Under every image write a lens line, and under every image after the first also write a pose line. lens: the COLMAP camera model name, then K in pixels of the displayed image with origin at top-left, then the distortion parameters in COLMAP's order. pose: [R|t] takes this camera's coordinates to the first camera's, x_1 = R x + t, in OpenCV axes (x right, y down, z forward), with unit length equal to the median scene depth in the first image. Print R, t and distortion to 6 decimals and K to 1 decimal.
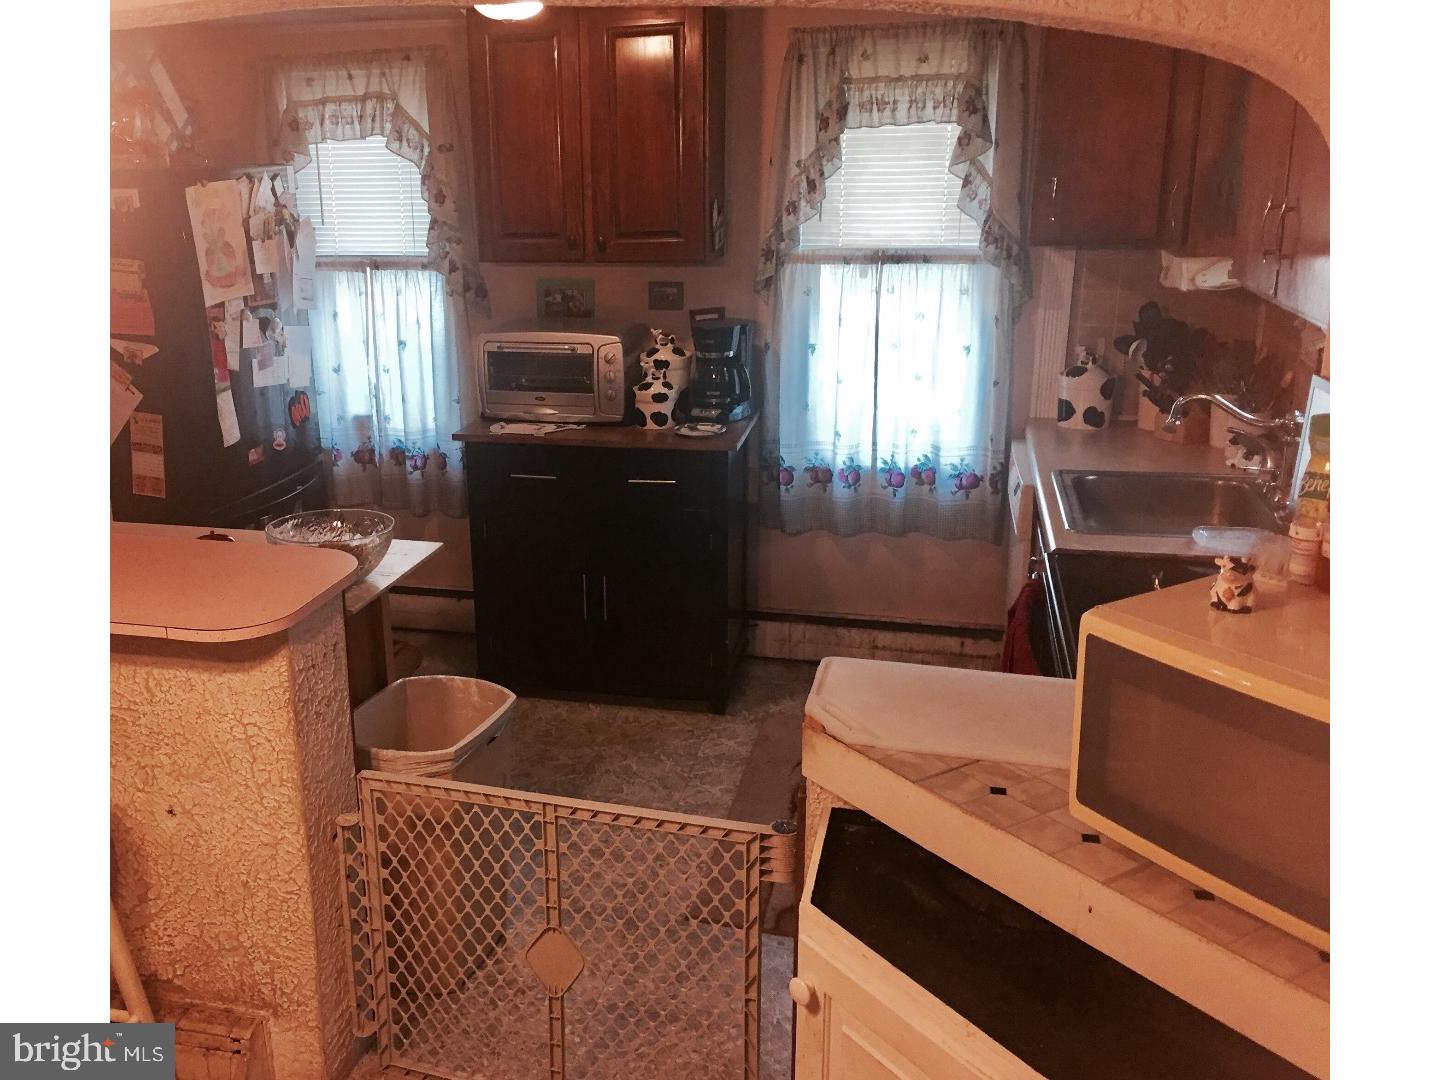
lens RADIAL K [[1365.1, 0, 717.5], [0, 1365.1, 543.3], [0, 0, 1]] dist [0.075525, 0.000000]
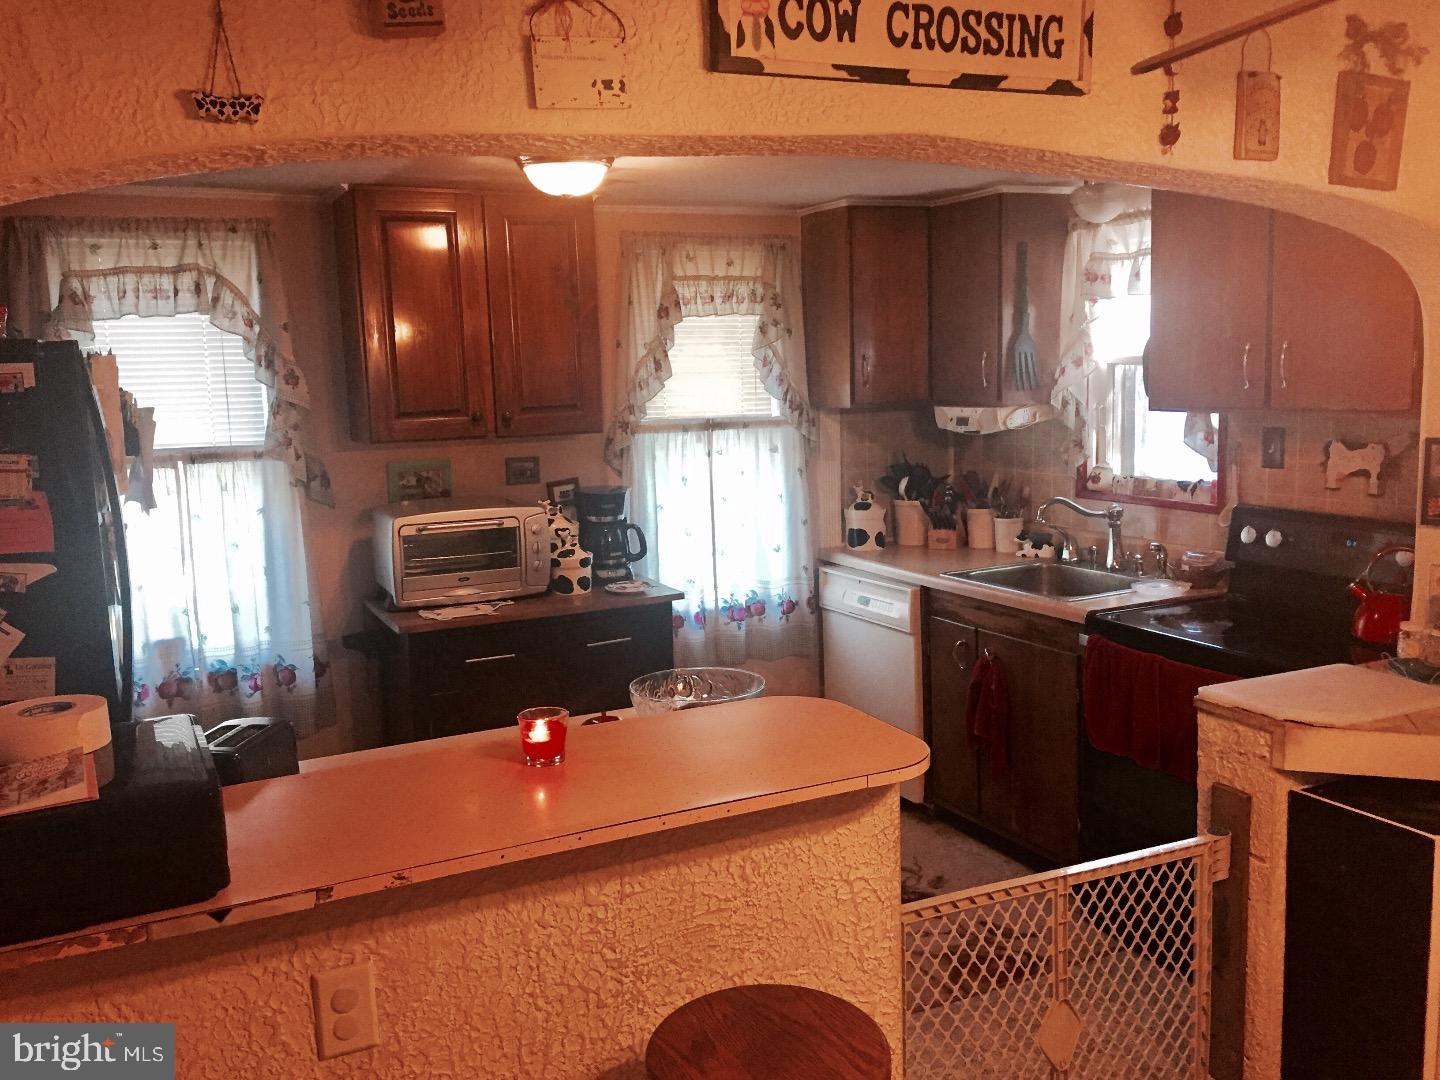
lens RADIAL K [[1234.3, 0, 720.6], [0, 1234.3, 539.1], [0, 0, 1]] dist [0.074306, -0.083891]
pose [[0.724112, -0.090240, 0.683753, -0.592809], [0.201401, 0.975857, -0.084498, -0.024495], [-0.659621, 0.198895, 0.724804, 0.256260]]
